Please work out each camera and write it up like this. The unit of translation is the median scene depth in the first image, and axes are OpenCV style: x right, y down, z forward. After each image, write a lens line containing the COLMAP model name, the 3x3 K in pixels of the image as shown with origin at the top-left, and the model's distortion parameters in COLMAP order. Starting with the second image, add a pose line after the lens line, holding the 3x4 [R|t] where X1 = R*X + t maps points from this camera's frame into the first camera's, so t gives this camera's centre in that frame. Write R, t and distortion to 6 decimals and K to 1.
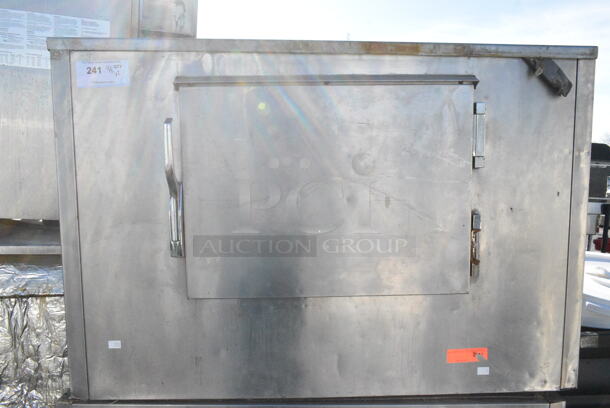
lens RADIAL K [[470.4, 0, 305.1], [0, 470.4, 199.8], [0, 0, 1]] dist [-0.025385, 0.020220]
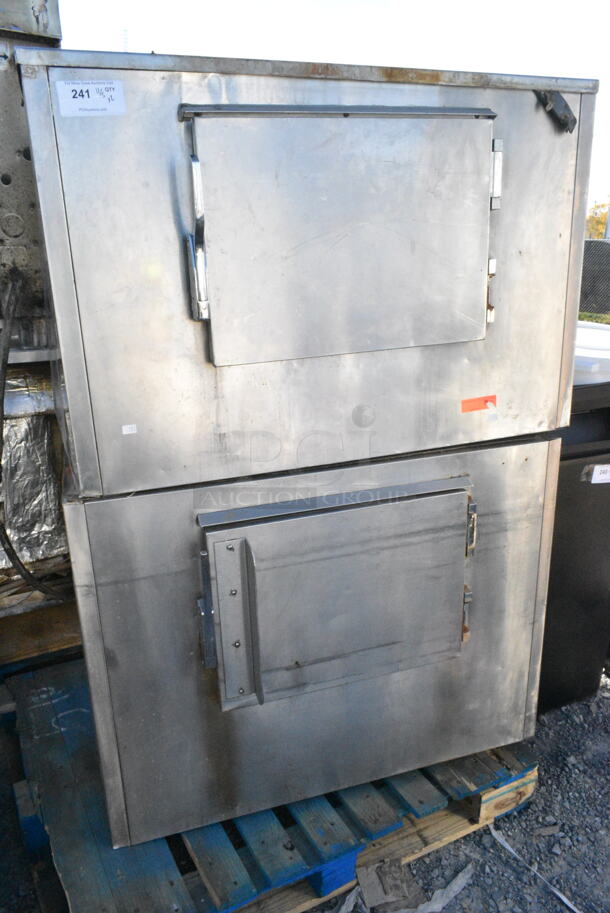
lens RADIAL K [[704.1, 0, 303.4], [0, 704.1, 455.4], [0, 0, 1]] dist [-0.025385, 0.020220]
pose [[0.953167, -0.119276, 0.277930, -0.483619], [0.060592, 0.975628, 0.210898, 0.101147], [-0.296311, -0.184181, 0.937164, -0.360127]]
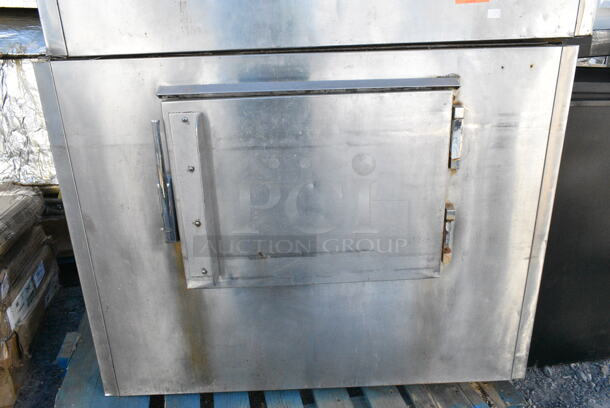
lens RADIAL K [[470.4, 0, 307.7], [0, 470.4, 203.0], [0, 0, 1]] dist [-0.025385, 0.020220]
pose [[0.999327, -0.033475, 0.015013, -0.012855], [0.028811, 0.969415, 0.243732, 0.522474], [-0.022713, -0.243135, 0.969726, 0.024934]]
